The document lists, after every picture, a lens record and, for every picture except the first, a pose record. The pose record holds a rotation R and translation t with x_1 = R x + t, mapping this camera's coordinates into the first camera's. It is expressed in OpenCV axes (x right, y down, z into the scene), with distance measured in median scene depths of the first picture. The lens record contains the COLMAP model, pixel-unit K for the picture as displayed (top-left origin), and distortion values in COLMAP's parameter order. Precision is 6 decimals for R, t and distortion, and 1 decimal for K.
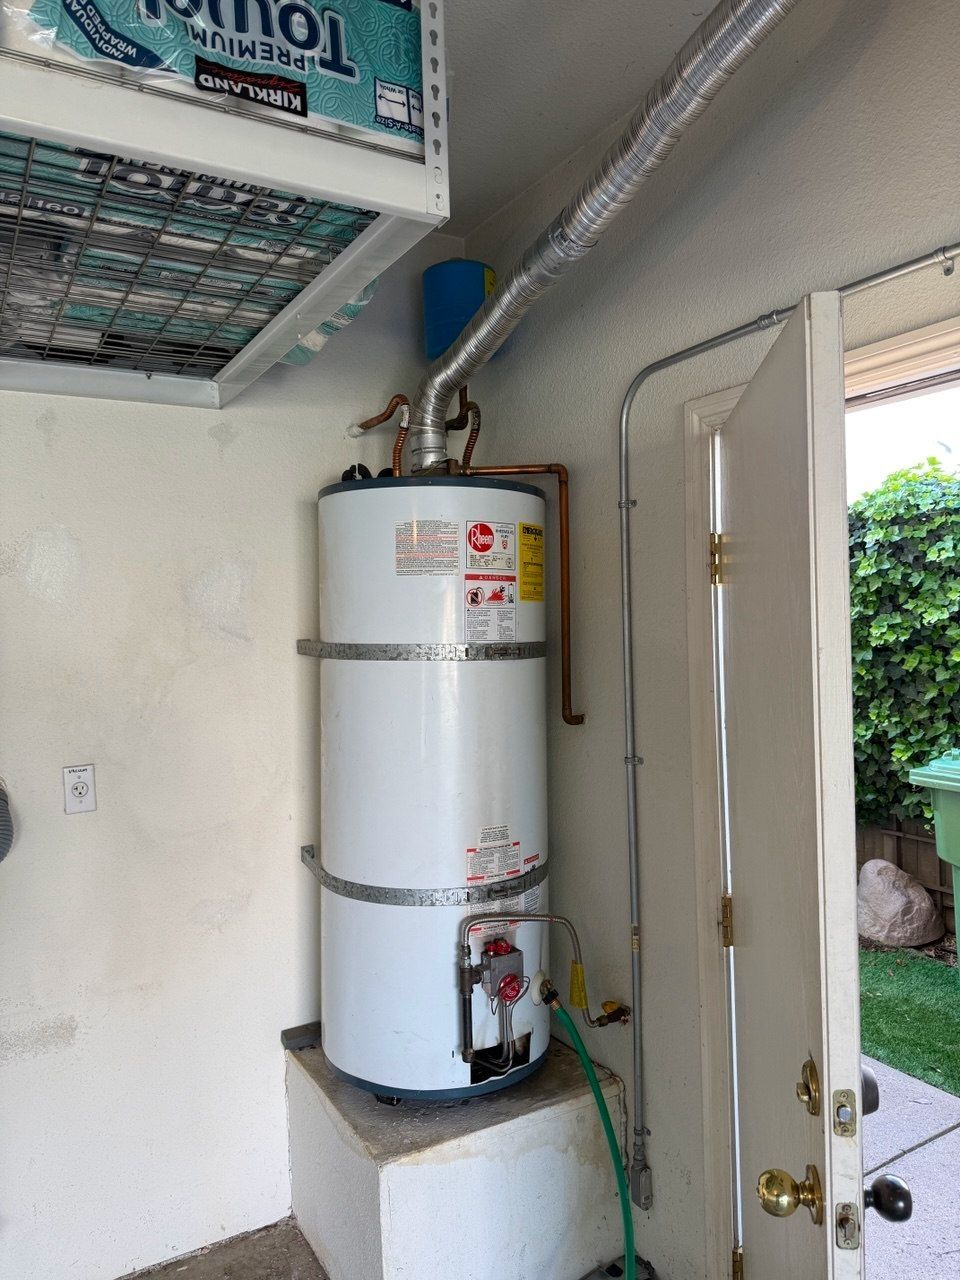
lens RADIAL K [[895.7, 0, 477.2], [0, 895.7, 648.7], [0, 0, 1]] dist [0.008700, -0.013372]
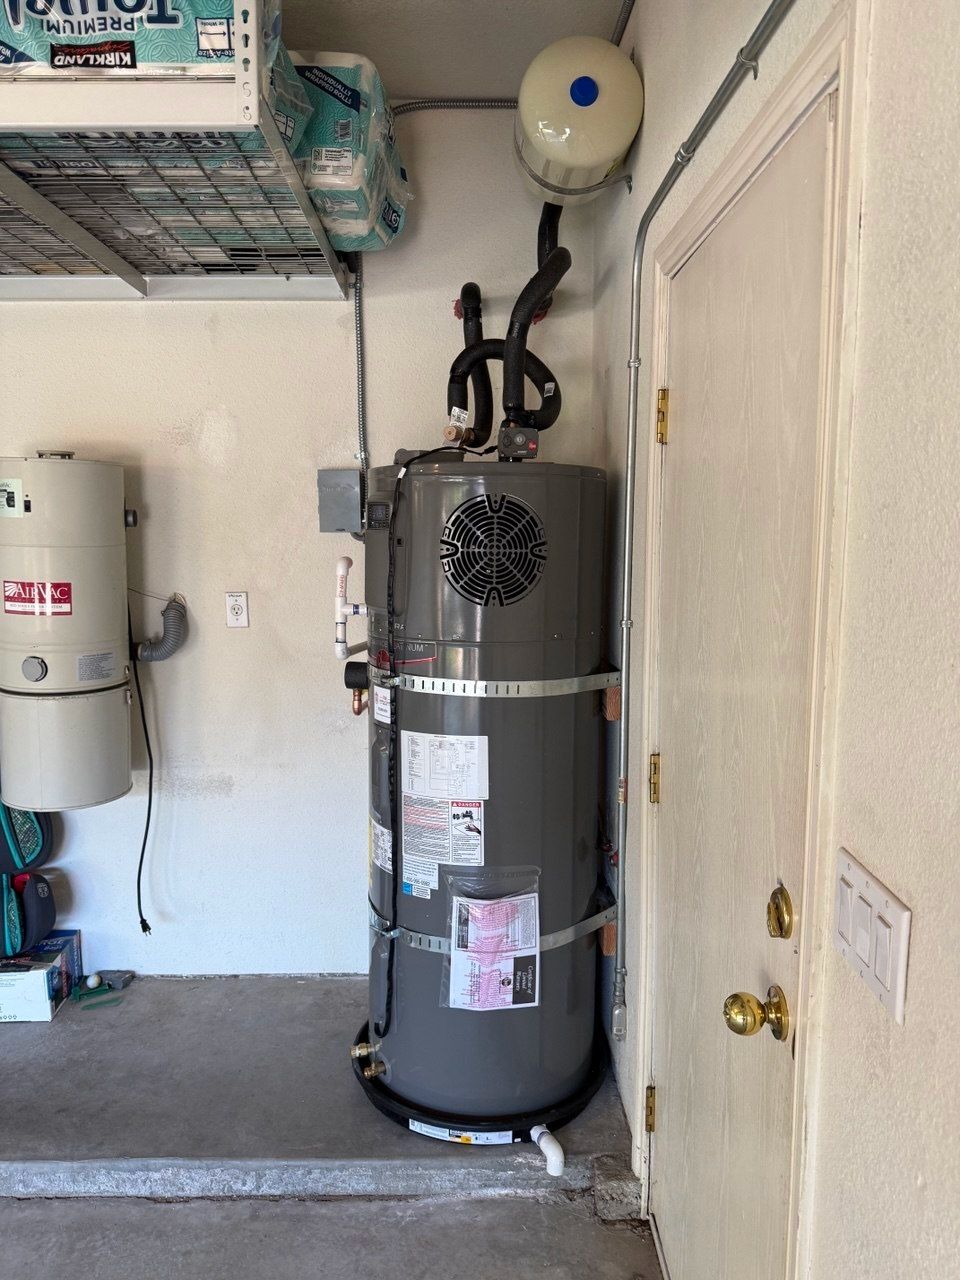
lens RADIAL K [[895.7, 0, 472.2], [0, 895.7, 634.6], [0, 0, 1]] dist [0.008700, -0.013372]
pose [[0.865286, 0.097672, -0.491670, 0.948151], [-0.044874, 0.991989, 0.118089, 0.041205], [0.499265, -0.080117, 0.862737, 0.065310]]
